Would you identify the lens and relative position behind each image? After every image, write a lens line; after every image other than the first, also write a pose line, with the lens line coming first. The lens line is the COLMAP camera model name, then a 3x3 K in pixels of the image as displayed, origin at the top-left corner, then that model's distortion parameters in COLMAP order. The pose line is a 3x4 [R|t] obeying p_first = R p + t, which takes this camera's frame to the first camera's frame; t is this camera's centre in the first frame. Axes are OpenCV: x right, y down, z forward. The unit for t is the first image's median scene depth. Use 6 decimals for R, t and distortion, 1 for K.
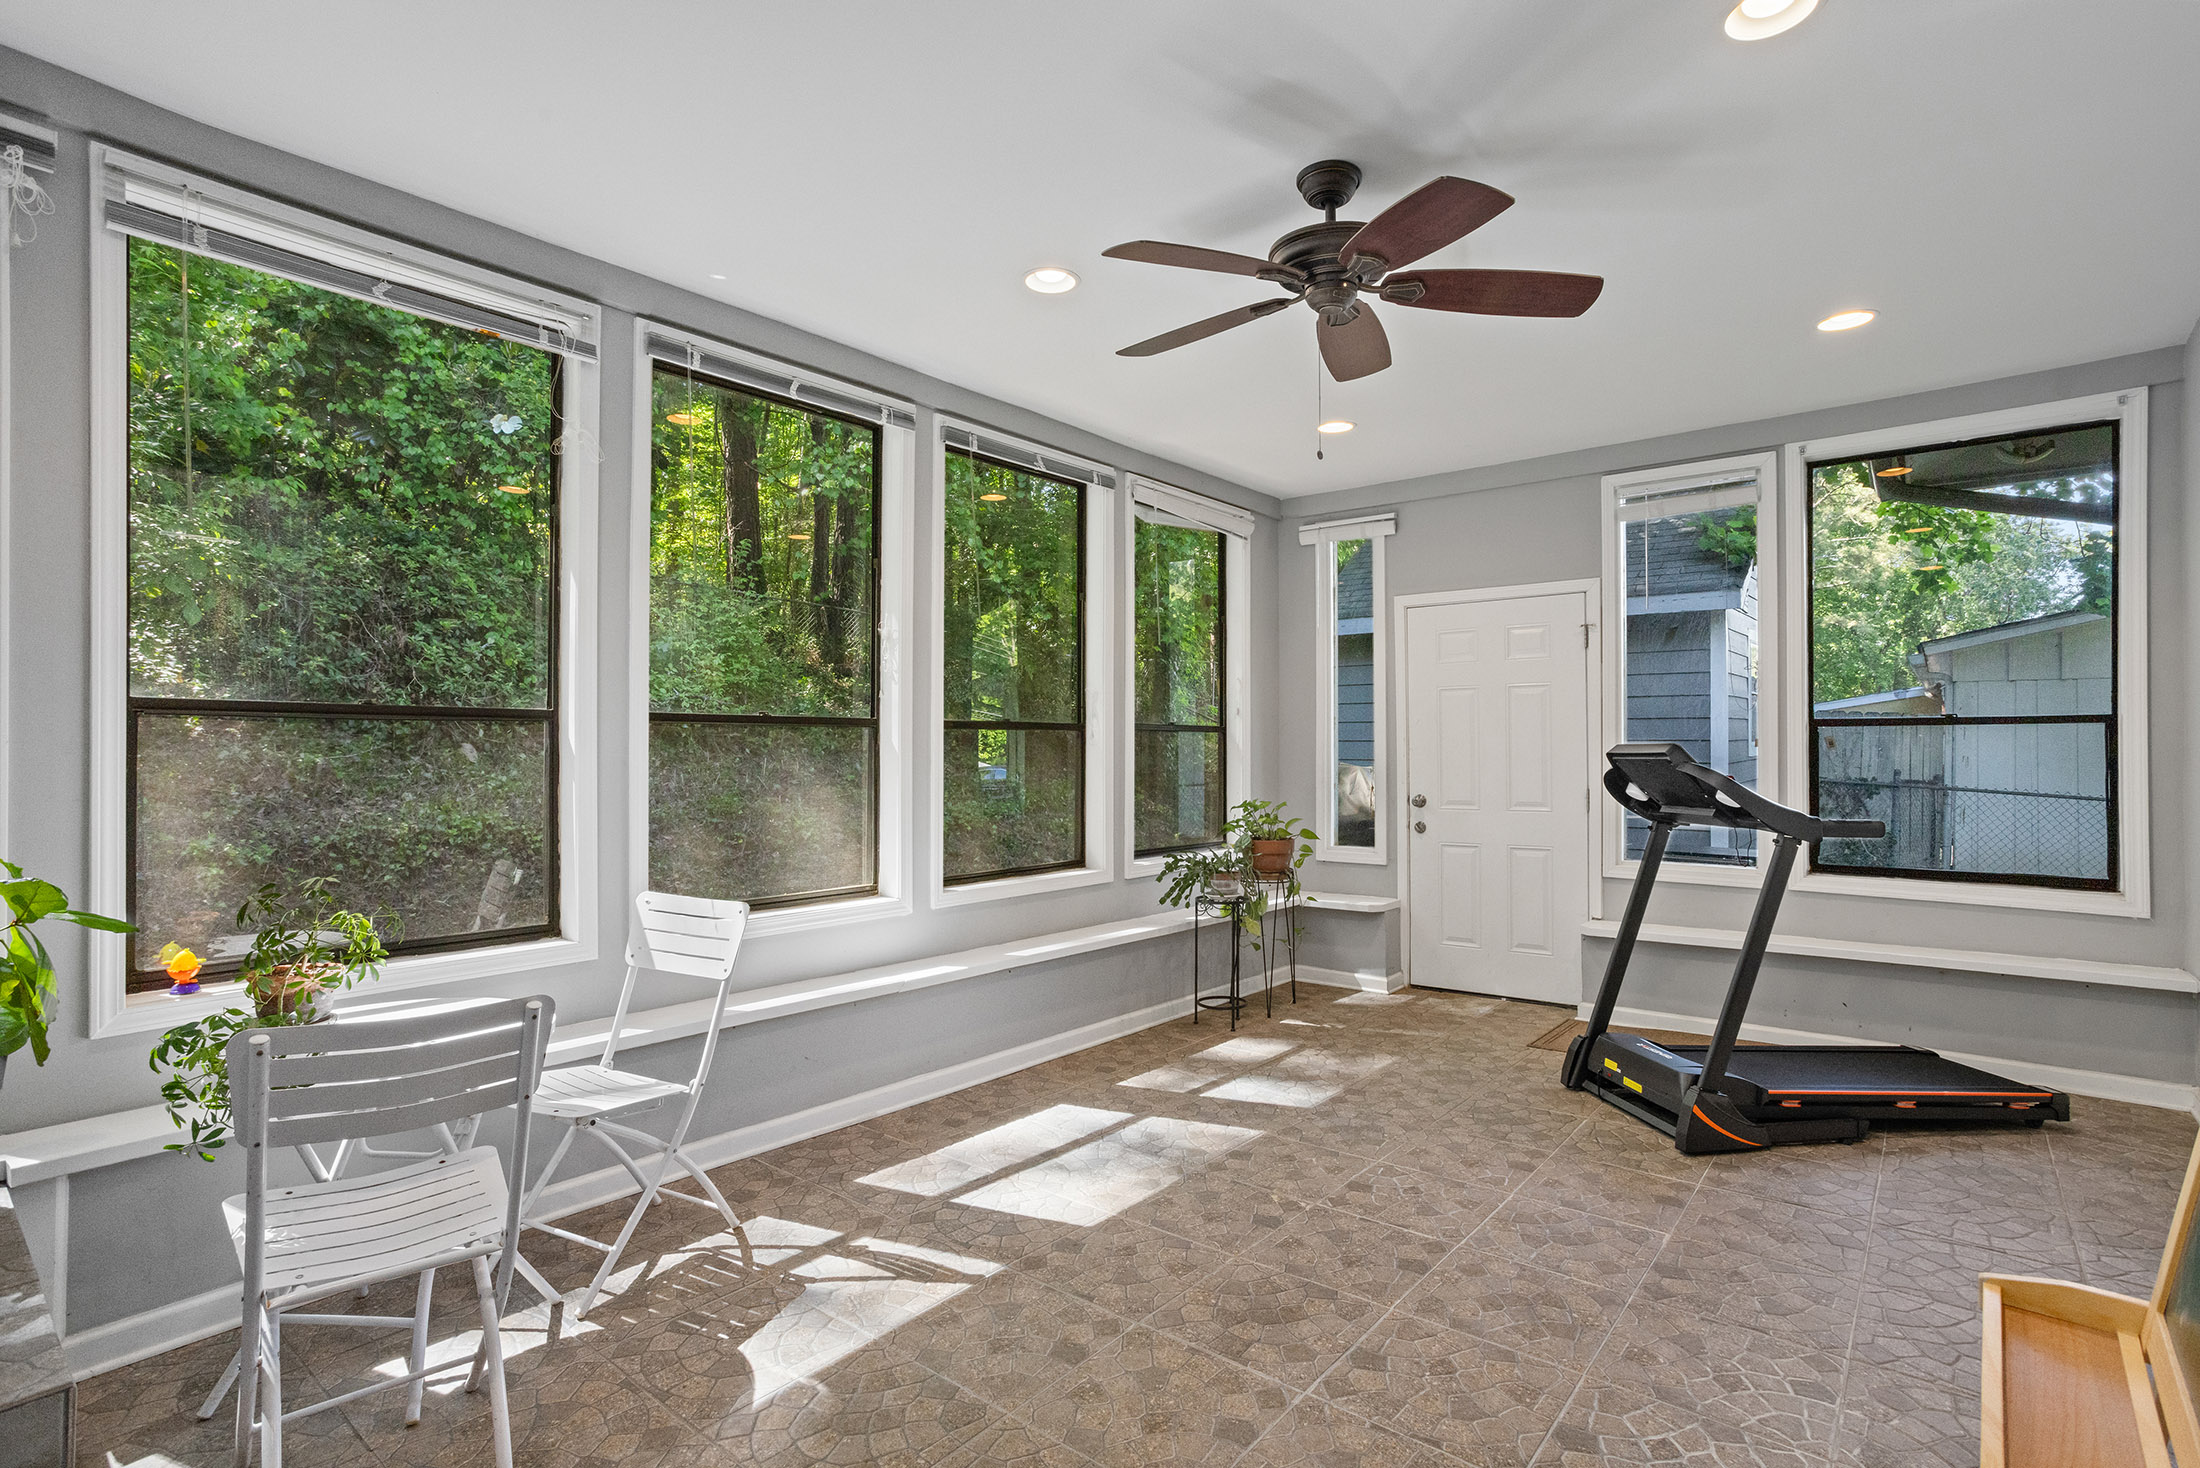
lens RADIAL K [[1091.6, 0, 1091.2], [0, 1091.6, 747.4], [0, 0, 1]] dist [-0.001633, 0.001171]
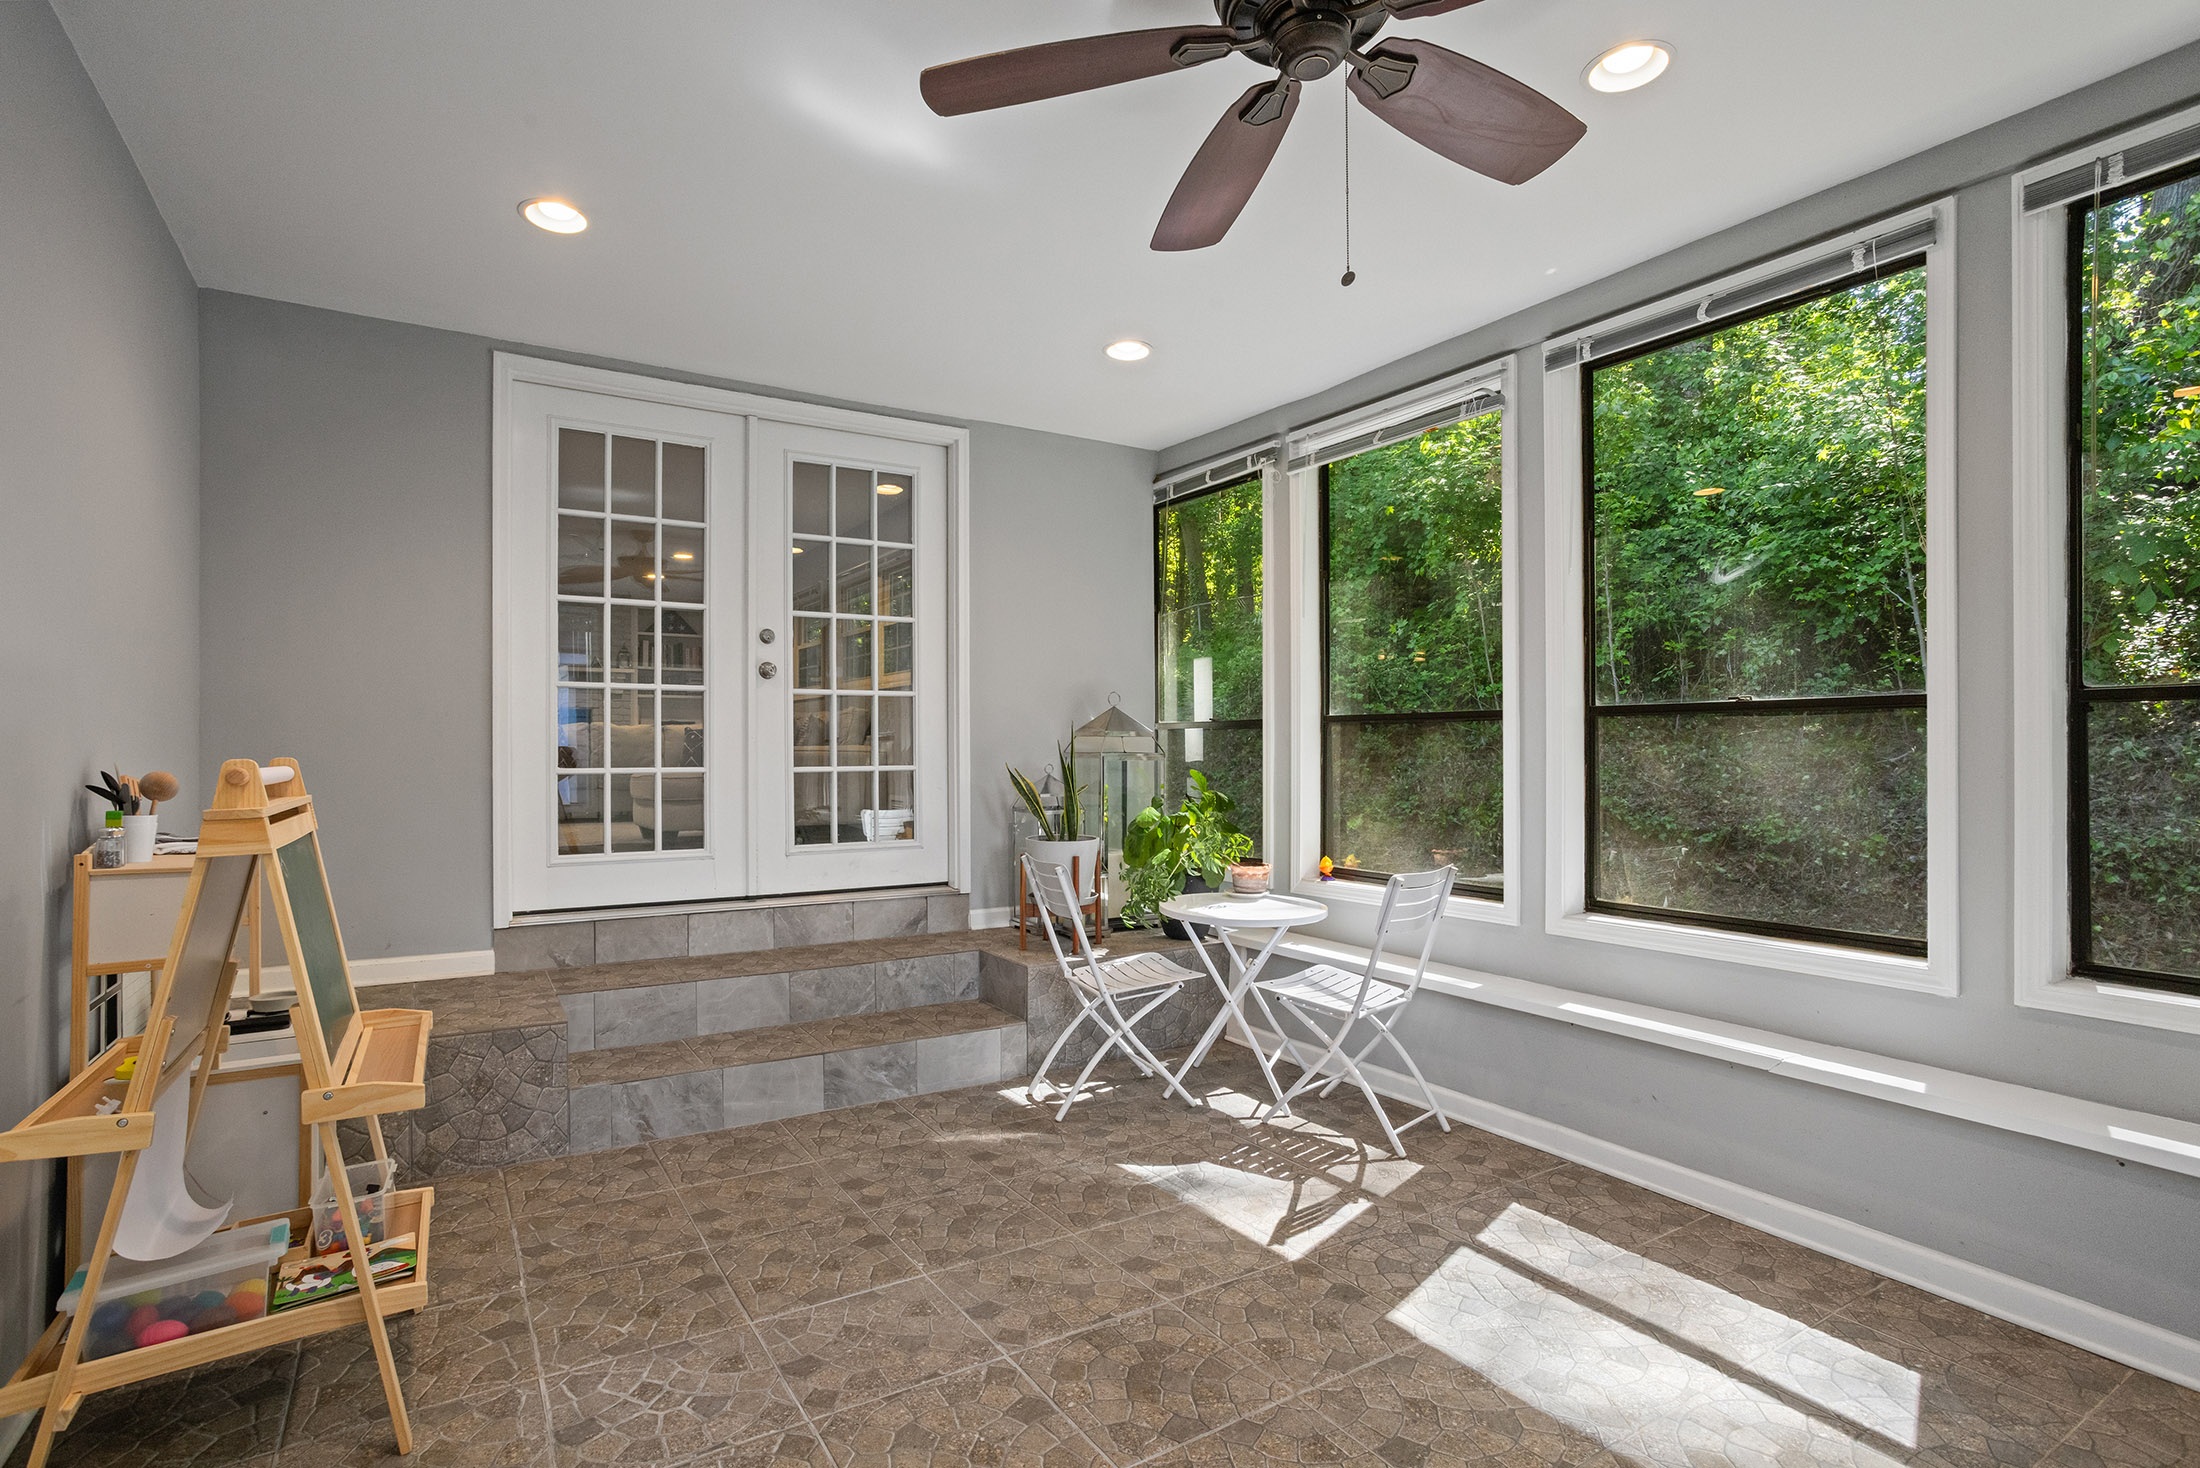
lens RADIAL K [[1091.6, 0, 1091.2], [0, 1091.6, 747.4], [0, 0, 1]] dist [-0.001633, 0.001171]
pose [[-0.335471, -0.006944, -0.942025, 0.772216], [0.008847, 0.999906, -0.010521, 0.012713], [0.942009, -0.011863, -0.335378, 0.954895]]
